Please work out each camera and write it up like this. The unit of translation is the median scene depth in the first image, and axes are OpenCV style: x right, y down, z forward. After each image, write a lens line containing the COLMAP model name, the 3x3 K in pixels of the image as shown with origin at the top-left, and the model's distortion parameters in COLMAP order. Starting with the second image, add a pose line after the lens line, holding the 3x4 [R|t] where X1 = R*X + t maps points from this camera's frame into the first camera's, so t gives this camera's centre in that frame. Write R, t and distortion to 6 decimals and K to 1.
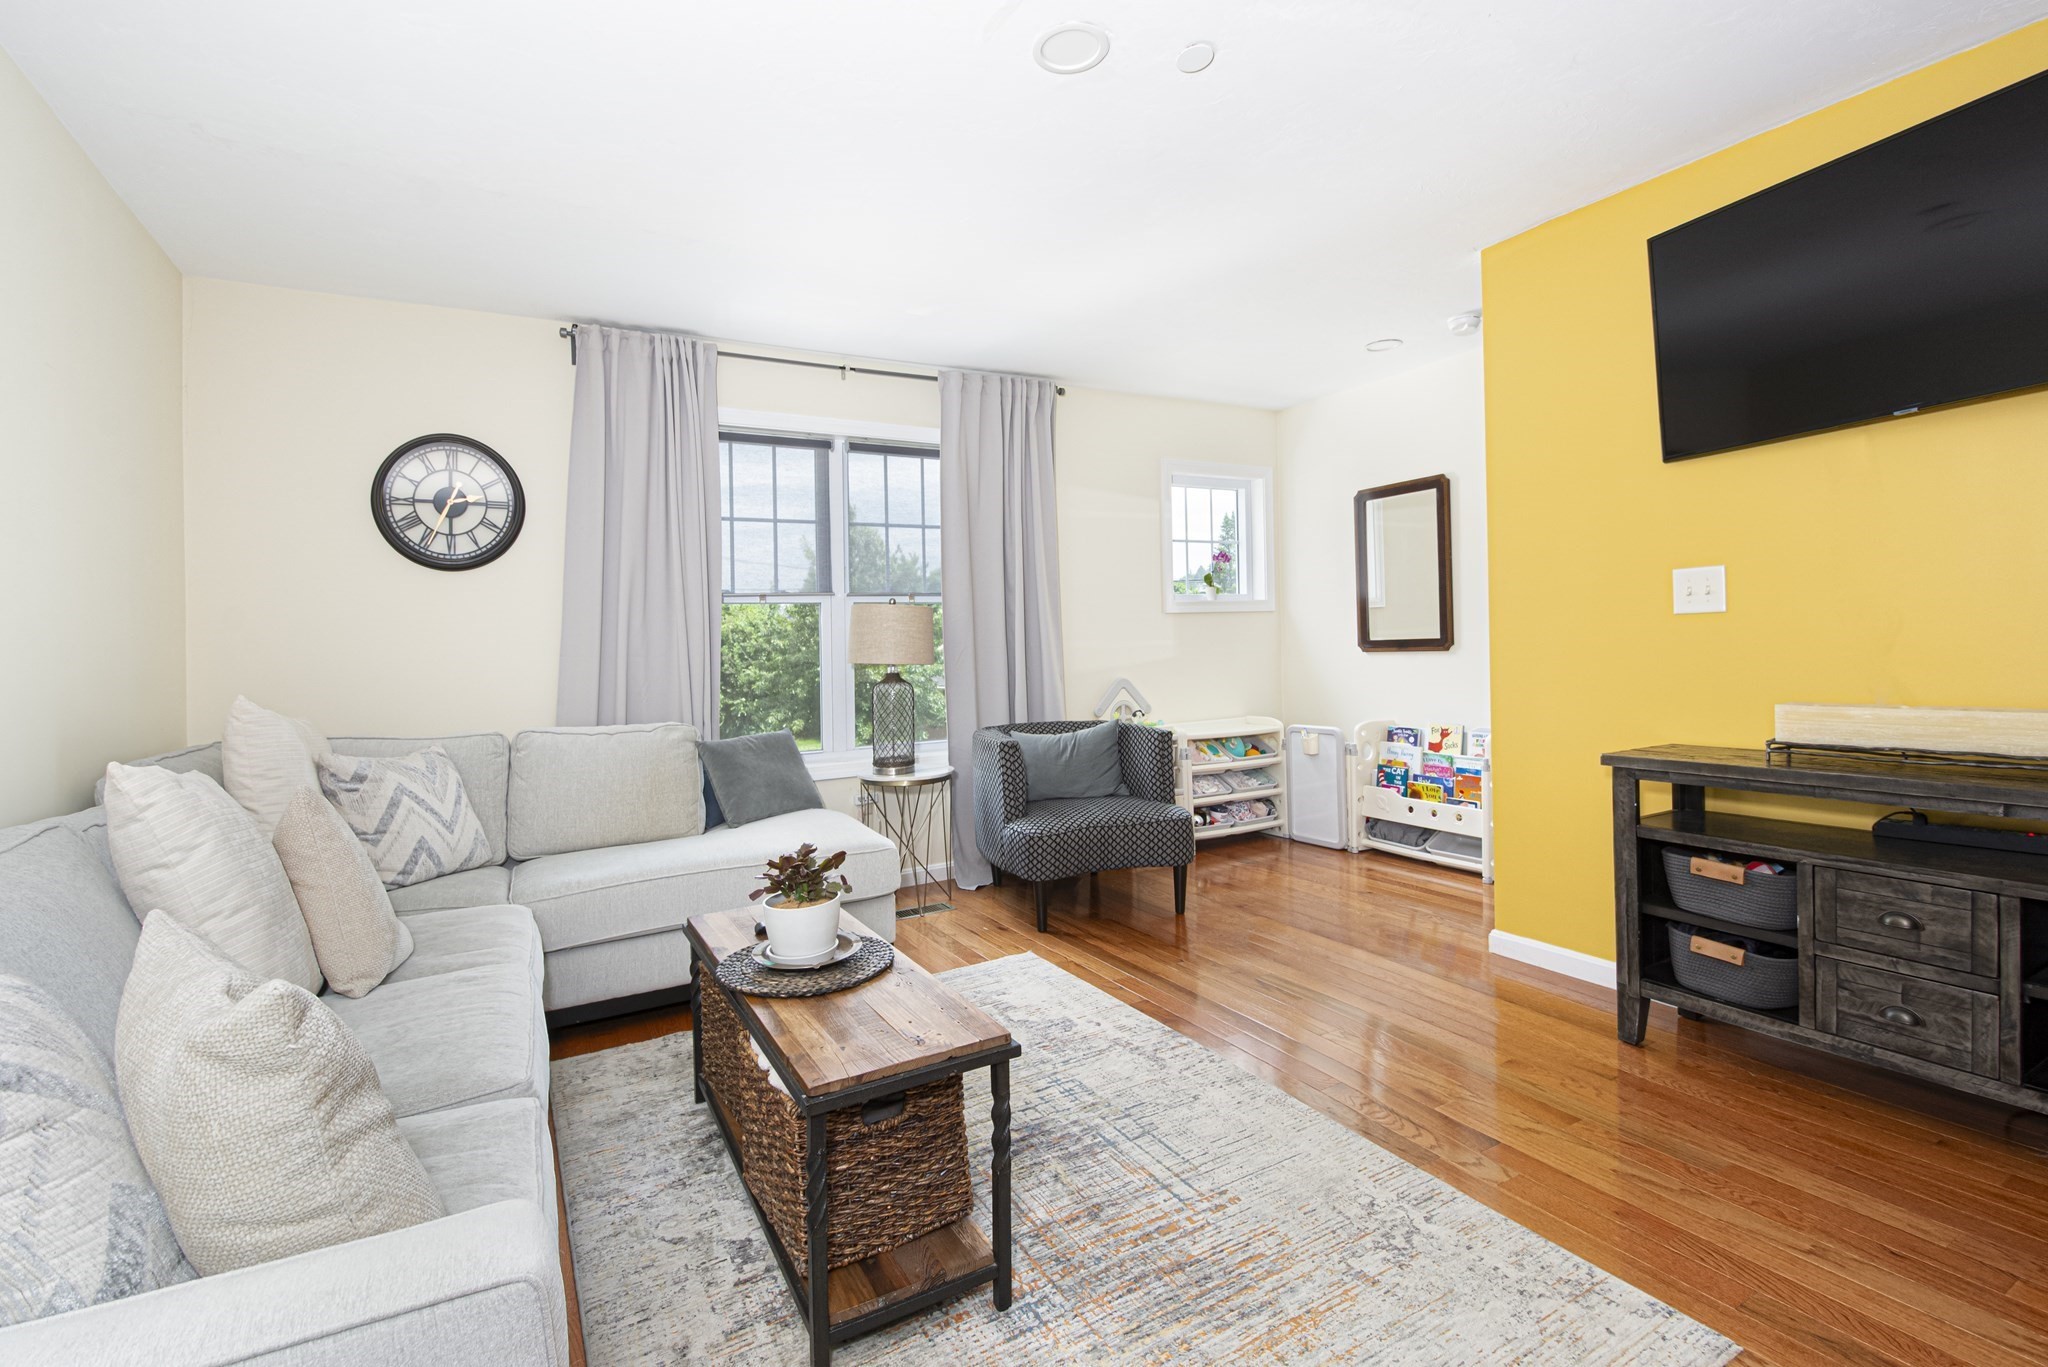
lens RADIAL K [[904.2, 0, 956.3], [0, 904.2, 627.6], [0, 0, 1]] dist [0.024336, -0.010558]
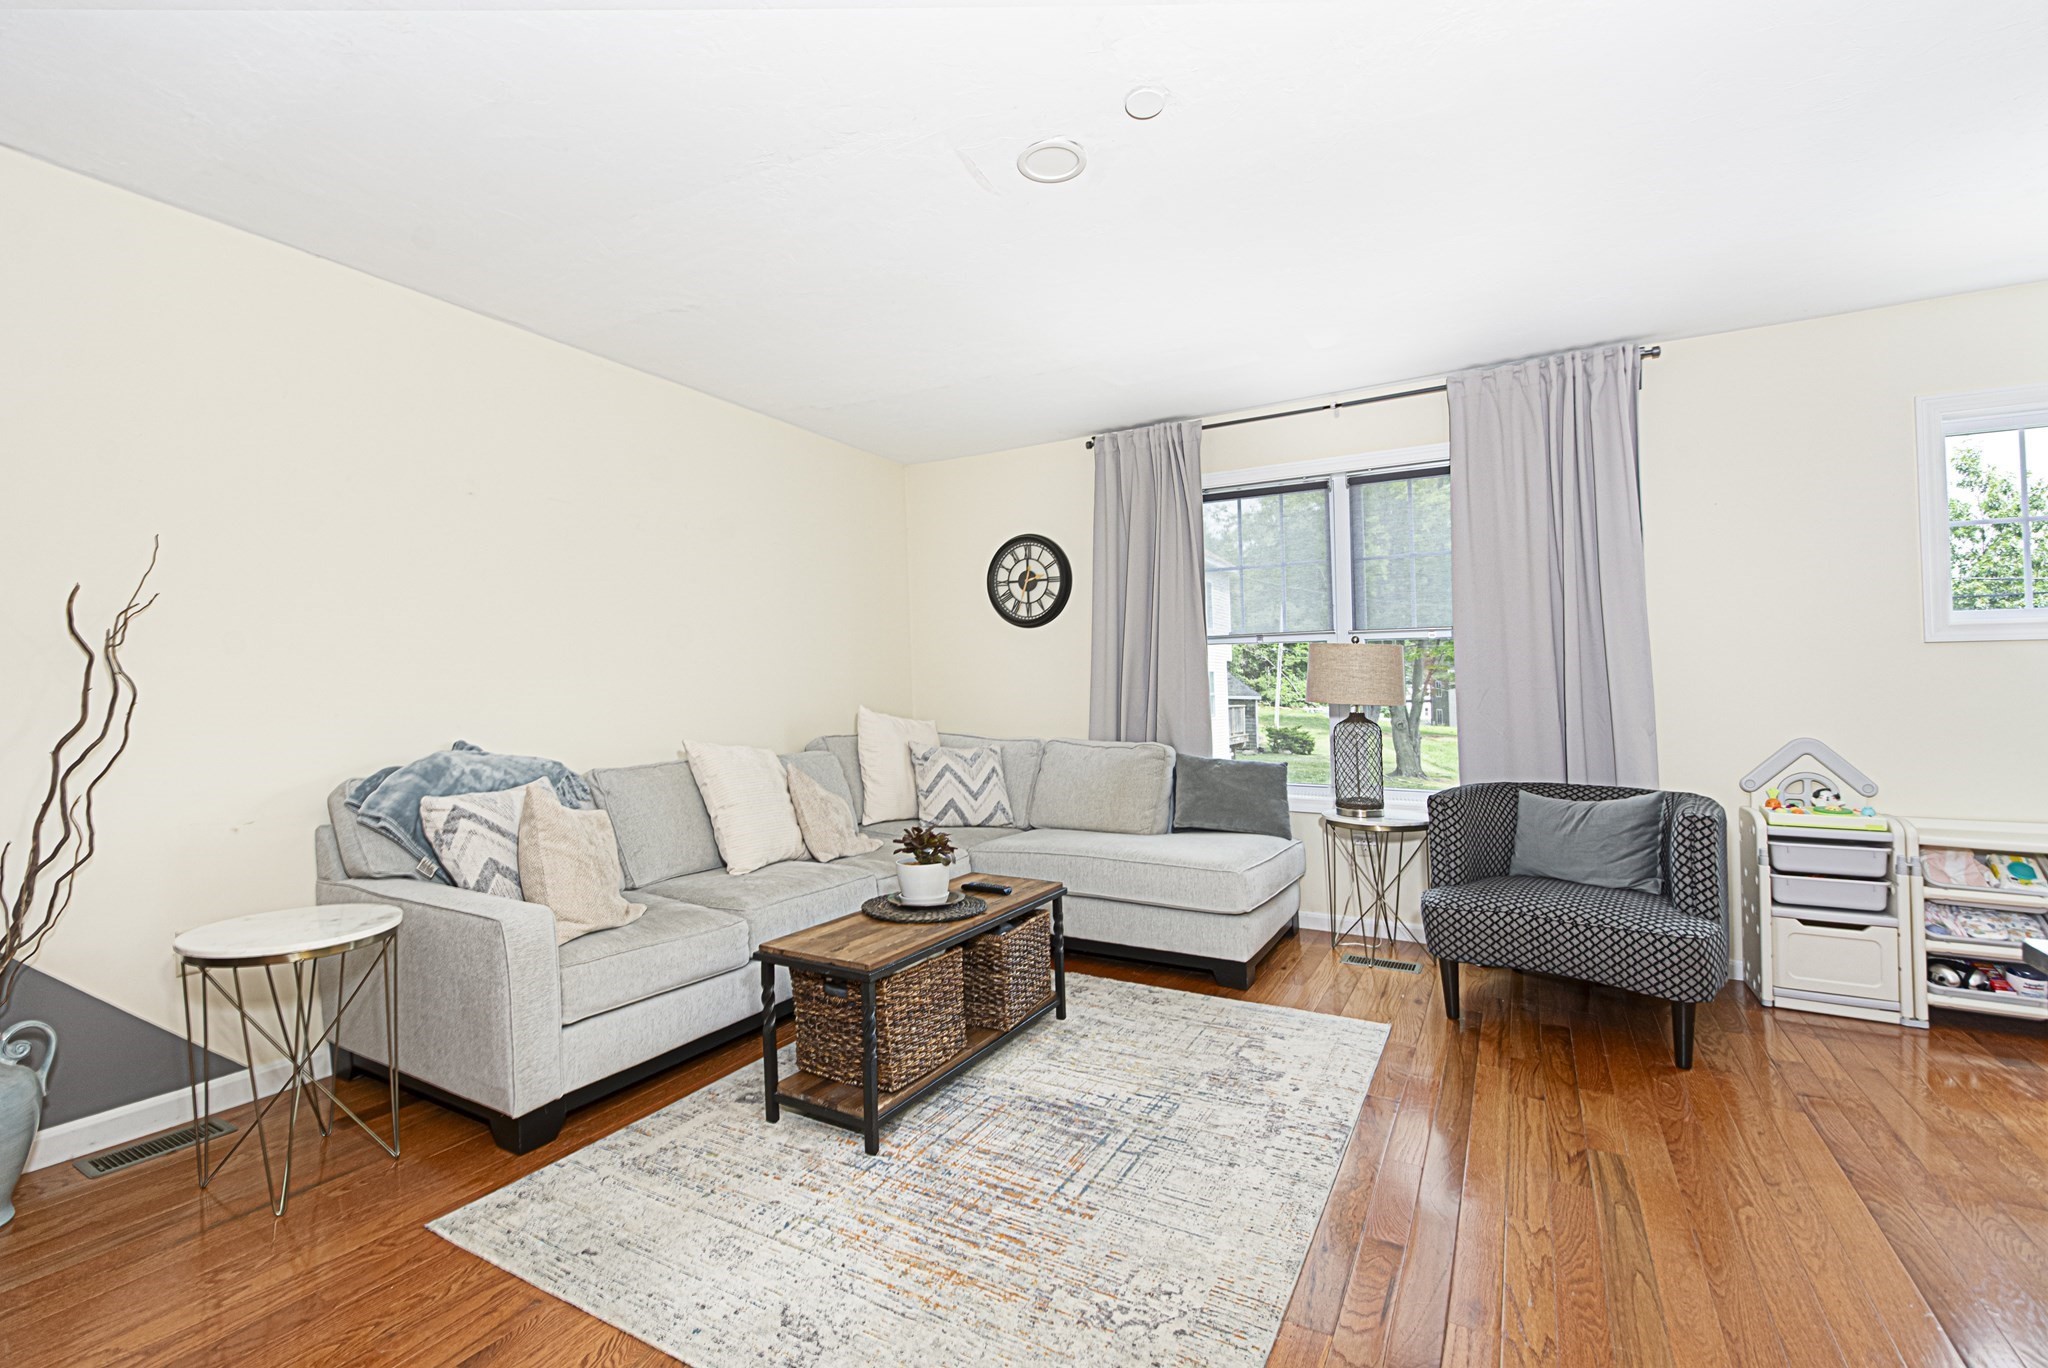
lens RADIAL K [[864.4, 0, 998.2], [0, 864.4, 673.4], [0, 0, 1]] dist [-0.005057, -0.002273]
pose [[0.537295, 0.004762, -0.843381, 0.584161], [0.002936, 0.999967, 0.007516, 0.000633], [0.843389, -0.006514, 0.537263, 0.211948]]
